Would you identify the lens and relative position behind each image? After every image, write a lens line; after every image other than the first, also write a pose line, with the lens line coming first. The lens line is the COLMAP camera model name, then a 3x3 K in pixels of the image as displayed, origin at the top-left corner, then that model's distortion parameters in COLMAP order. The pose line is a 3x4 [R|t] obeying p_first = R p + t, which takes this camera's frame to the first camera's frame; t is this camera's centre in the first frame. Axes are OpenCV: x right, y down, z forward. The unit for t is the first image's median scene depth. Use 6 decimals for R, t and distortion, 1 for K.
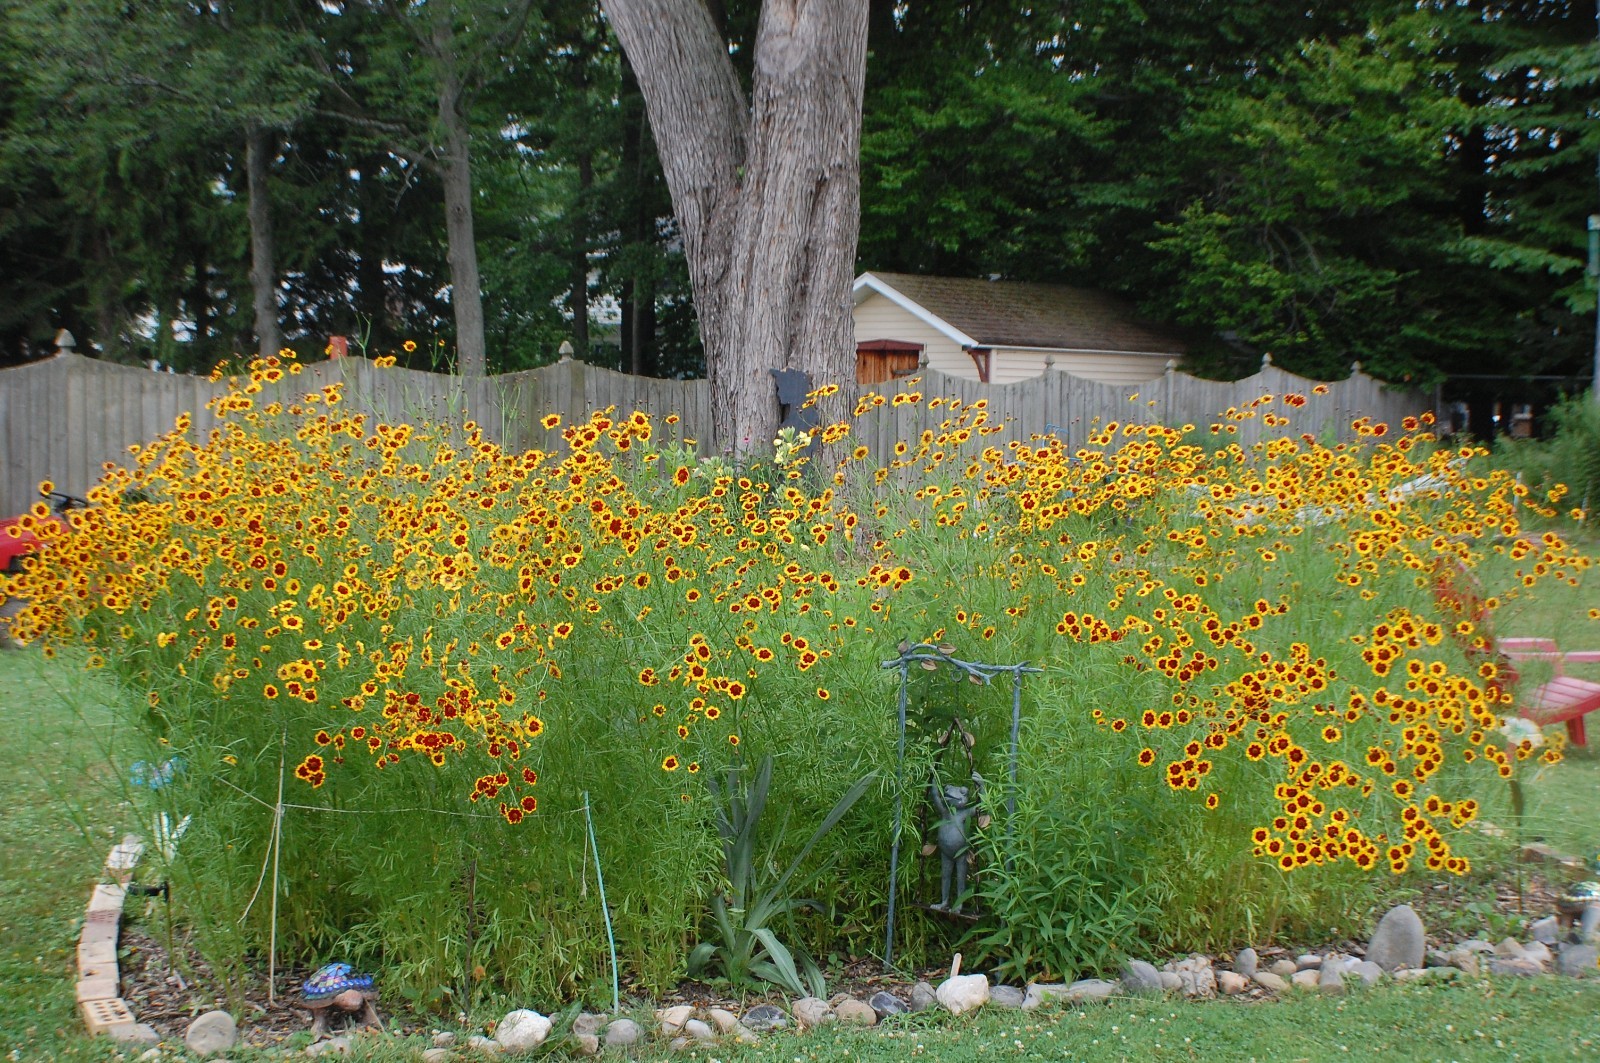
lens RADIAL K [[2234.8, 0, 800.0], [0, 2234.8, 531.5], [0, 0, 1]] dist [-0.178325, 0.033437]
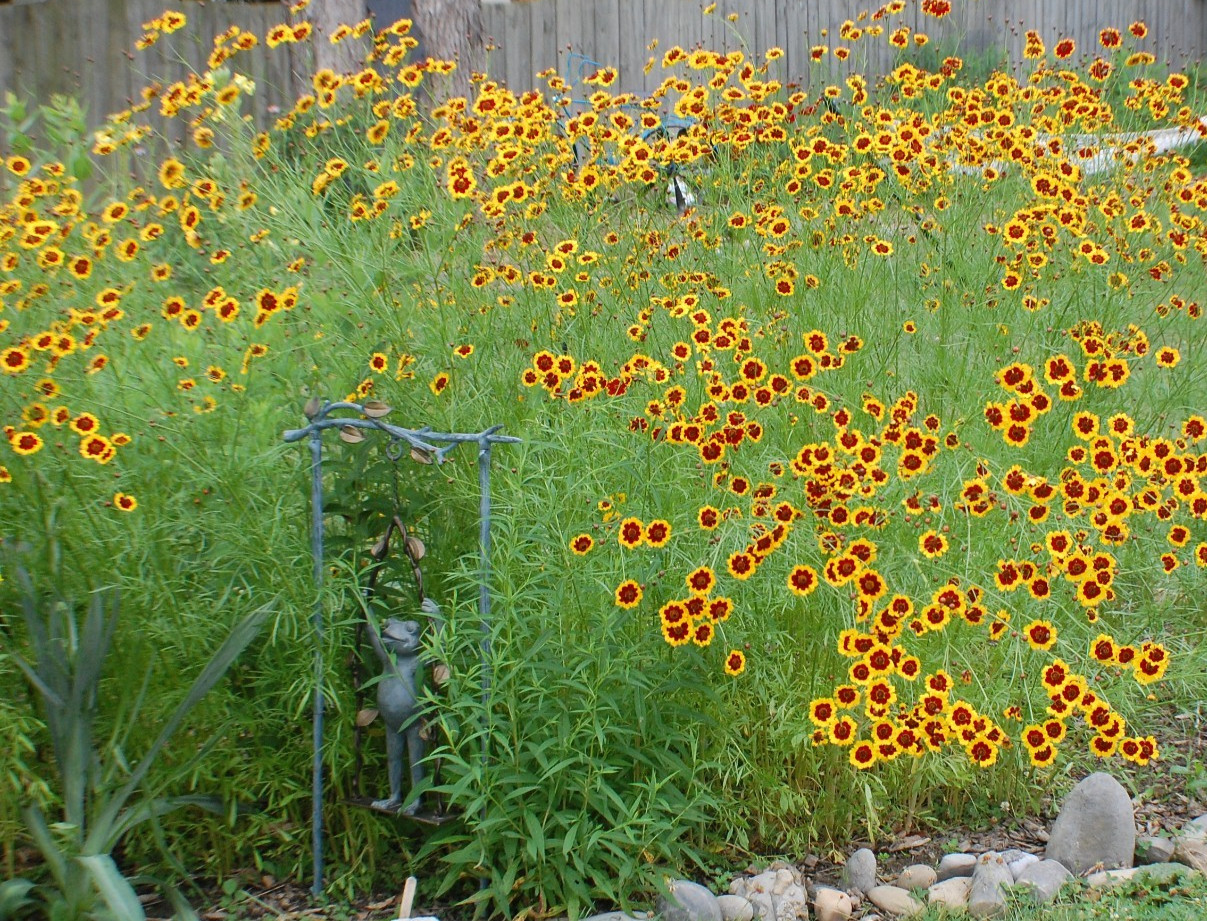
lens RADIAL K [[3013.5, 0, 603.5], [0, 3013.5, 460.5], [0, 0, 1]] dist [-0.101536, -1.021603]
pose [[0.996736, -0.036275, 0.072115, 0.080754], [0.029974, 0.995791, 0.086613, -0.007308], [-0.074953, -0.084169, 0.993629, 0.153917]]
